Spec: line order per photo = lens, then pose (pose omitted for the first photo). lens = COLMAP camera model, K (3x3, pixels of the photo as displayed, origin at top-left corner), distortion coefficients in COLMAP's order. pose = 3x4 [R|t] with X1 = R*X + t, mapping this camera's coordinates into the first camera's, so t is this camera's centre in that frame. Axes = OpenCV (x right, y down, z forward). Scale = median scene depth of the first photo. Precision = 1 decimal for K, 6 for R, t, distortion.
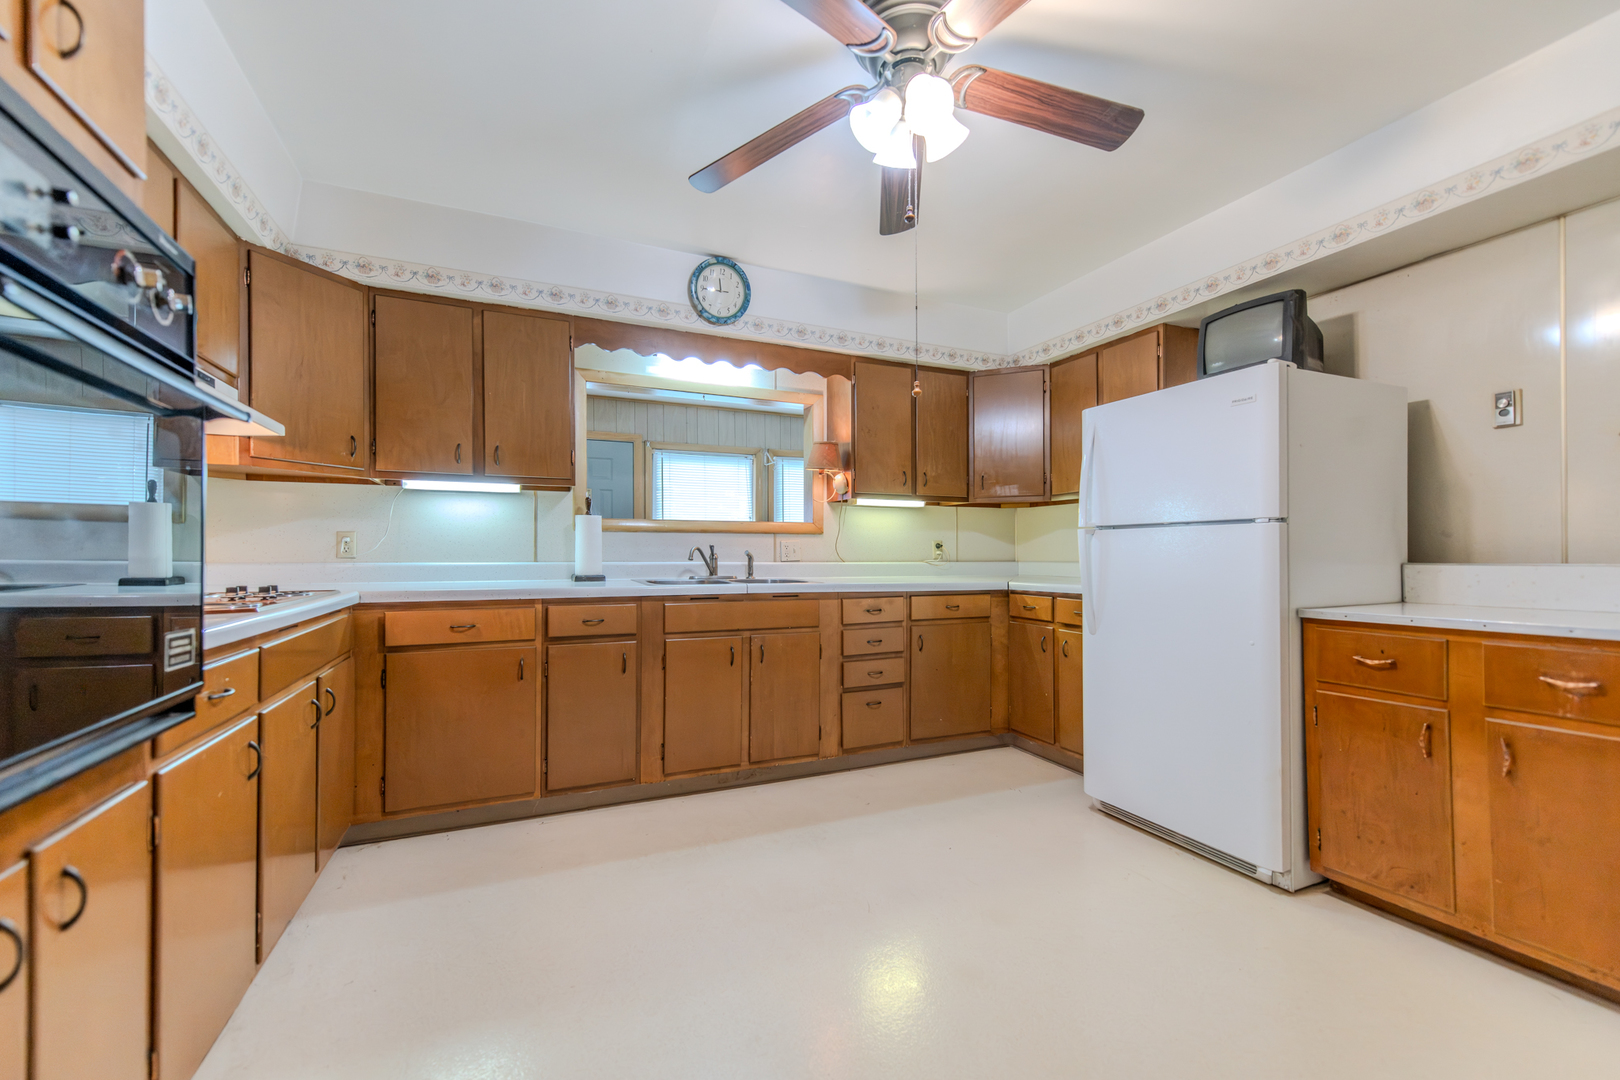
lens RADIAL K [[667.3, 0, 812.1], [0, 667.3, 550.8], [0, 0, 1]] dist [0.011004, -0.000156]
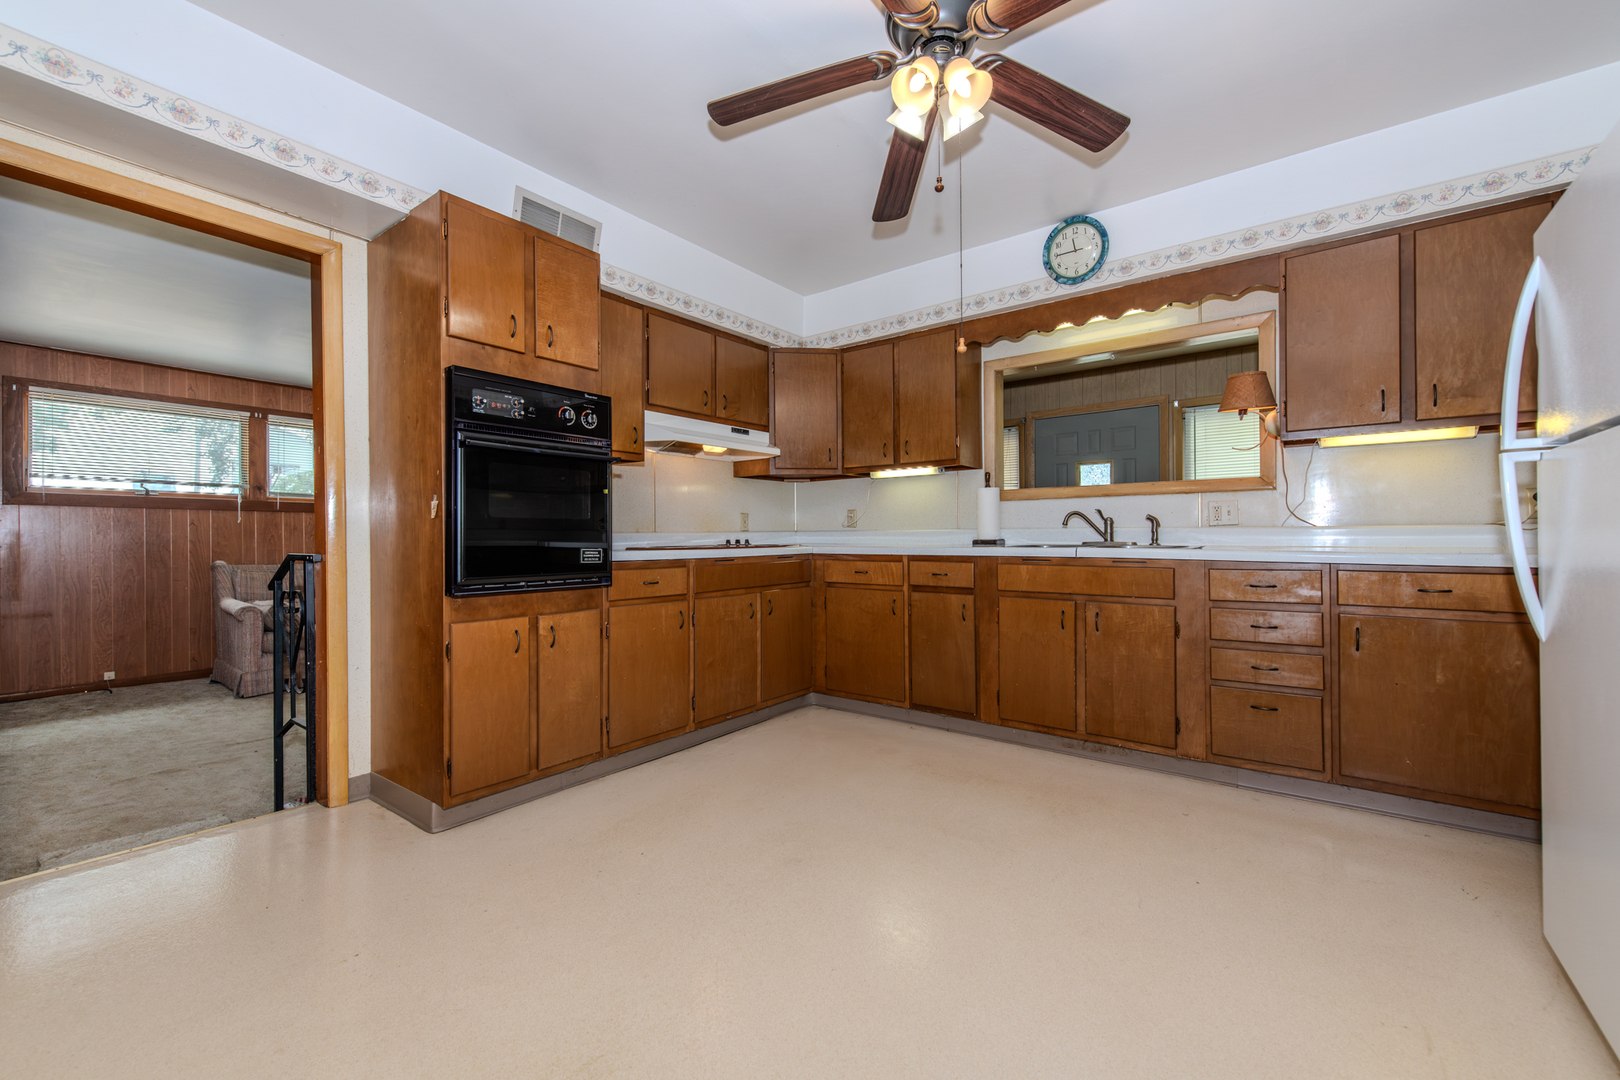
lens RADIAL K [[646.1, 0, 812.7], [0, 646.1, 530.2], [0, 0, 1]] dist [0.004392, 0.000136]
pose [[0.477646, -0.004478, -0.878541, 0.513279], [0.023131, 0.999704, 0.007481, 0.005971], [0.878248, -0.023895, 0.477608, 0.197977]]
